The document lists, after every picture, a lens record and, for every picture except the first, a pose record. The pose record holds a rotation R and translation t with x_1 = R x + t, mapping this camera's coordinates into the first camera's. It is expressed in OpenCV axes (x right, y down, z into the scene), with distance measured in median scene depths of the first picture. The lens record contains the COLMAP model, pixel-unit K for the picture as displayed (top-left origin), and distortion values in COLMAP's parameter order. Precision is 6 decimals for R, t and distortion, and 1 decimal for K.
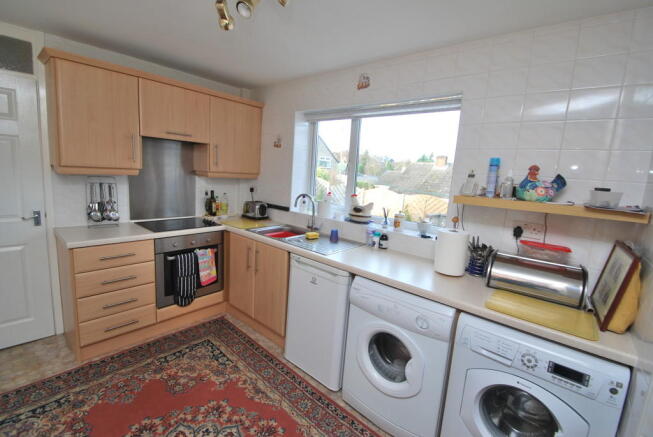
lens RADIAL K [[290.1, 0, 324.6], [0, 290.1, 215.9], [0, 0, 1]] dist [-0.003594, -0.000518]
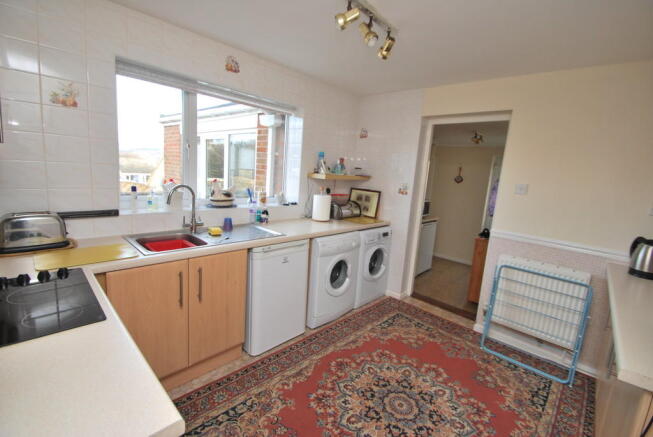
lens RADIAL K [[290.1, 0, 324.0], [0, 290.1, 216.8], [0, 0, 1]] dist [-0.003594, -0.000518]
pose [[0.051395, -0.225340, 0.972924, -1.064833], [0.084880, 0.971672, 0.220566, -0.170427], [-0.995065, 0.071246, 0.069066, 0.748869]]
